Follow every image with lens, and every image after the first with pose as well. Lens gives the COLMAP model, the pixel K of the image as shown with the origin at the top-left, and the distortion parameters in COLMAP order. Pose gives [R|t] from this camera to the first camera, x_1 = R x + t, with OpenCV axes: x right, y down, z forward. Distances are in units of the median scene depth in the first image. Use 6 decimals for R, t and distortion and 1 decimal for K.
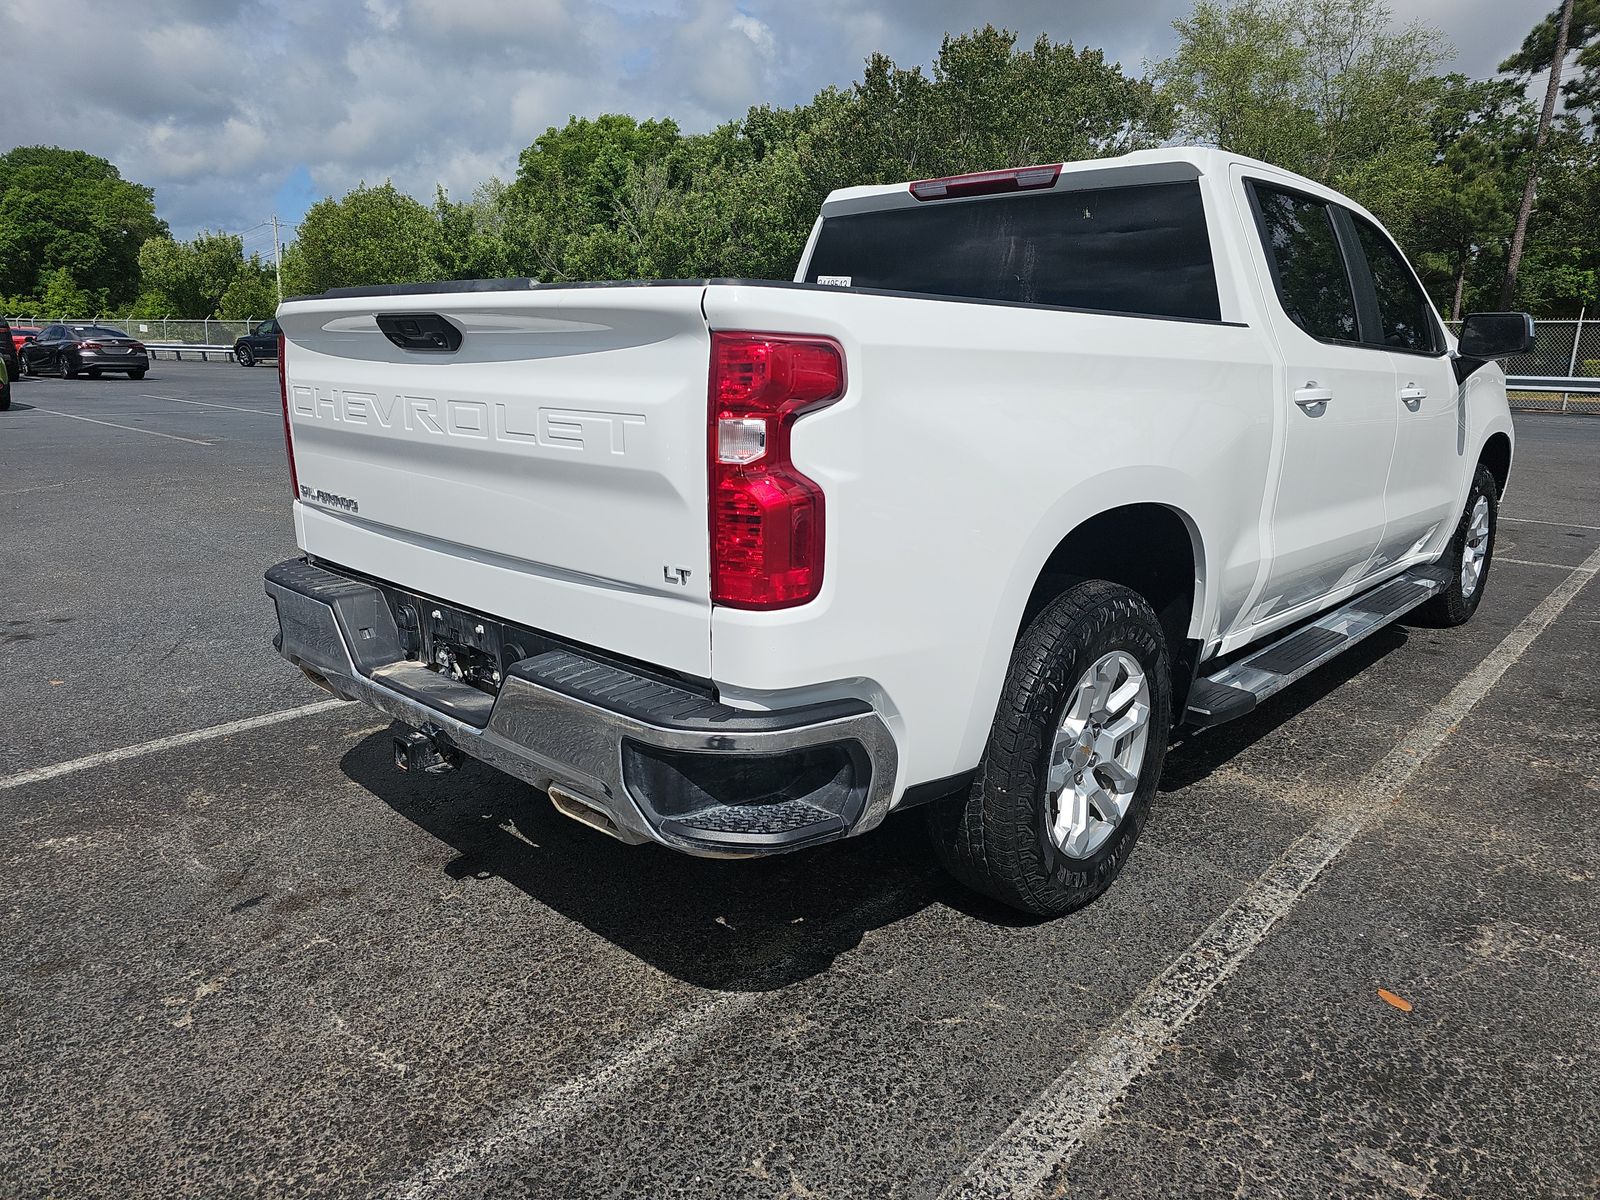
lens RADIAL K [[1054.0, 0, 777.0], [0, 1054.0, 576.1], [0, 0, 1]] dist [0.048187, -0.036640]
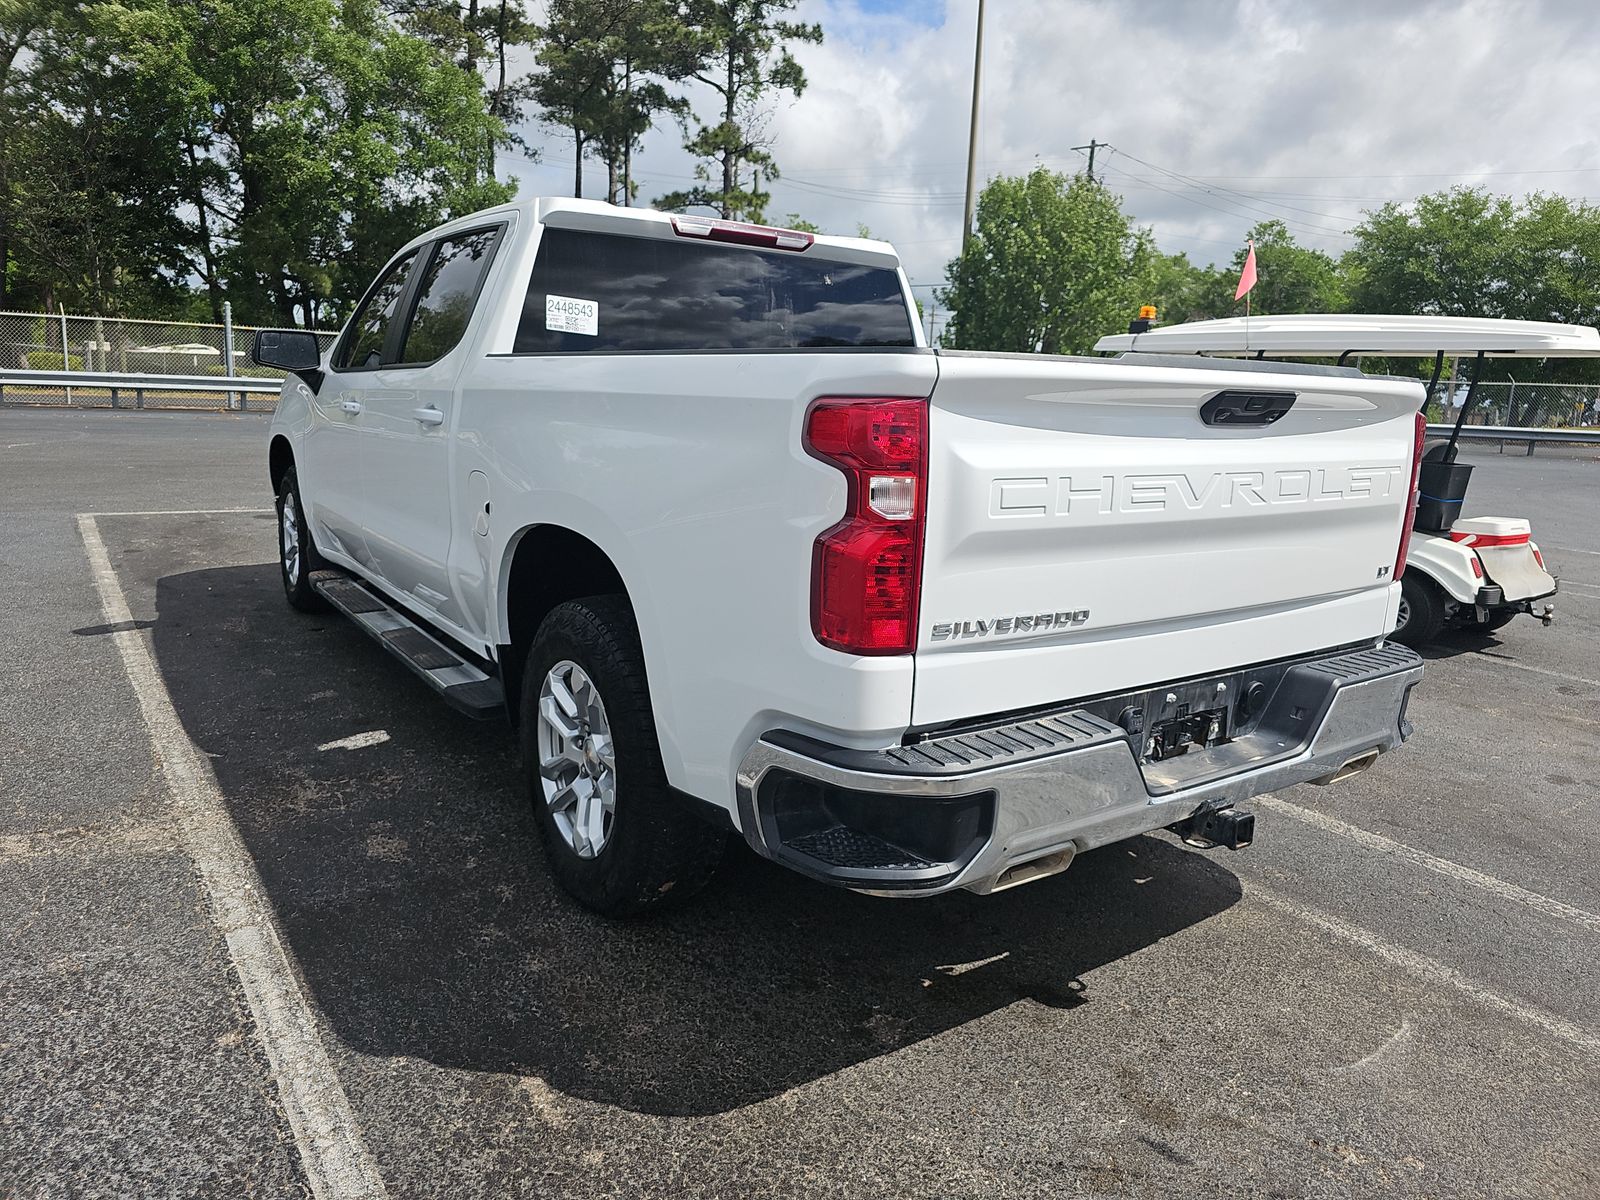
lens RADIAL K [[1083.0, 0, 805.6], [0, 1083.0, 573.6], [0, 0, 1]] dist [0.029579, -0.006410]
pose [[0.192314, -0.175672, 0.965482, -1.118707], [0.168686, 0.975120, 0.143825, -0.229593], [-0.966727, 0.135203, 0.217162, 0.932529]]
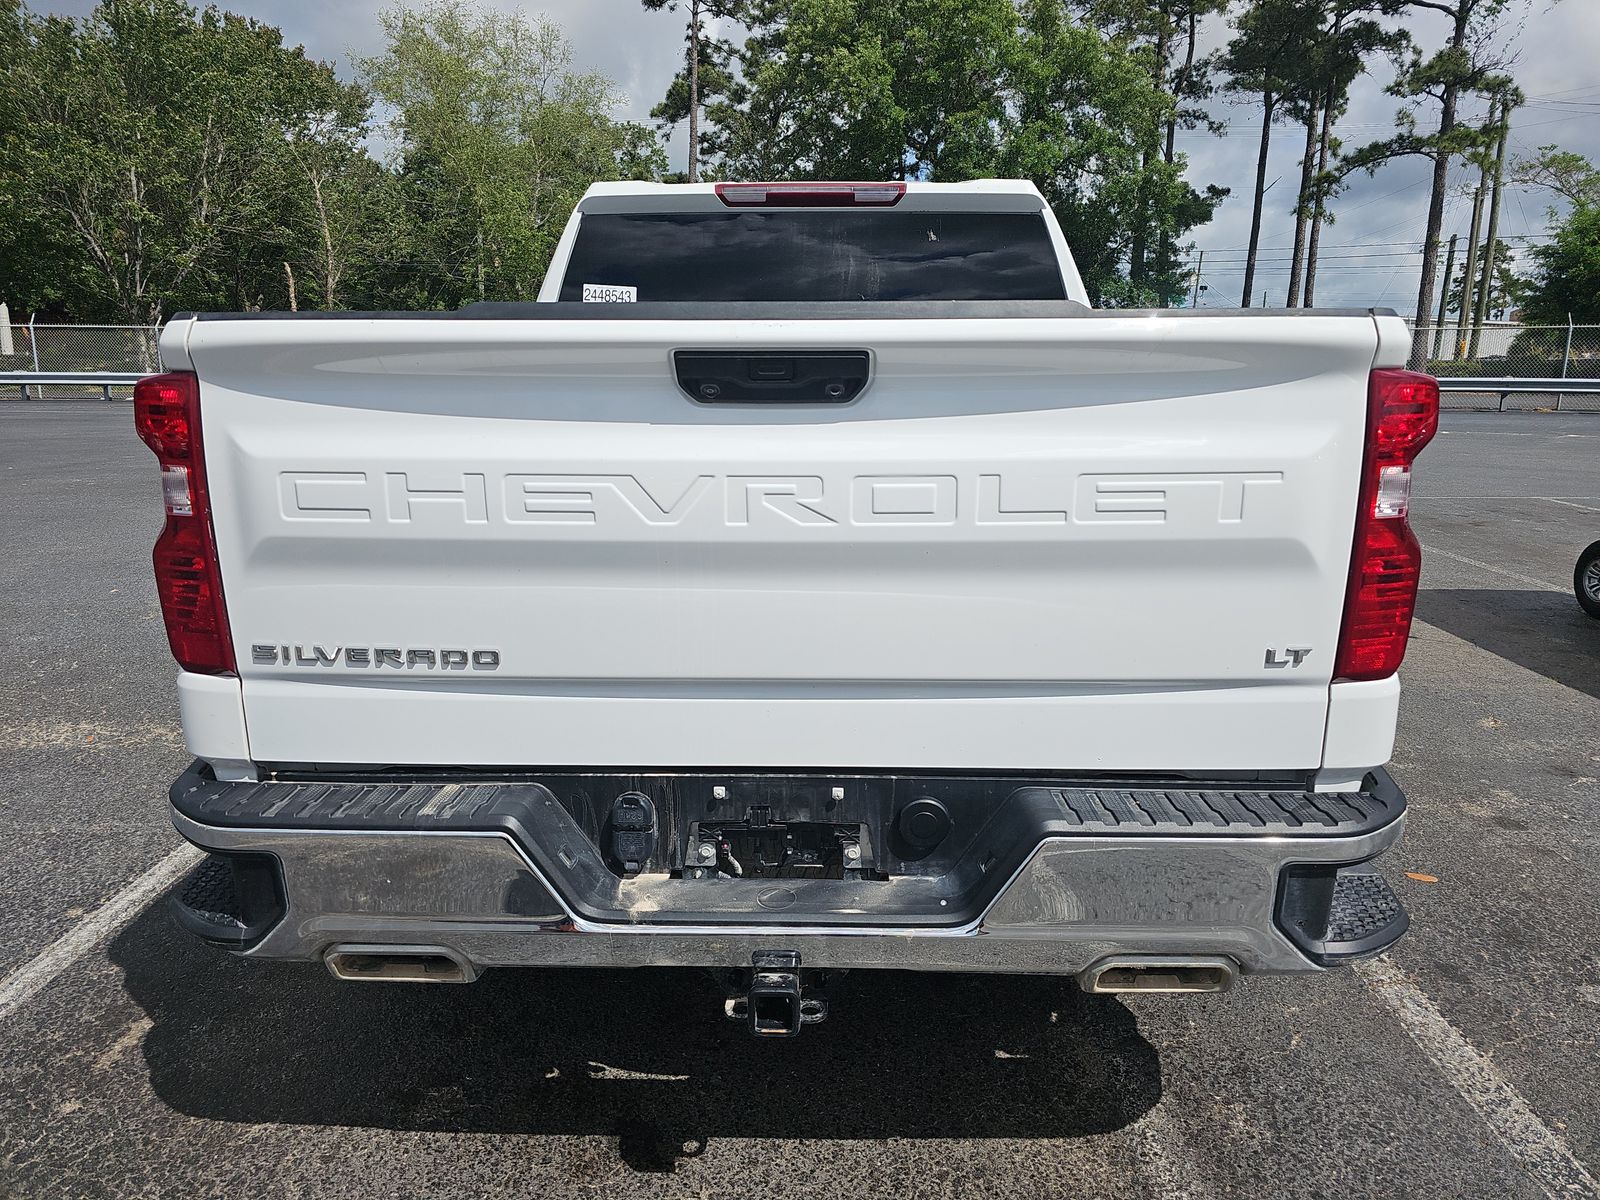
lens RADIAL K [[1066.2, 0, 798.2], [0, 1066.2, 596.7], [0, 0, 1]] dist [0.058832, -0.057011]
pose [[0.743673, -0.156852, 0.649883, -0.602085], [0.150143, 0.986441, 0.066271, -0.105738], [-0.651466, 0.048291, 0.757139, 0.384846]]
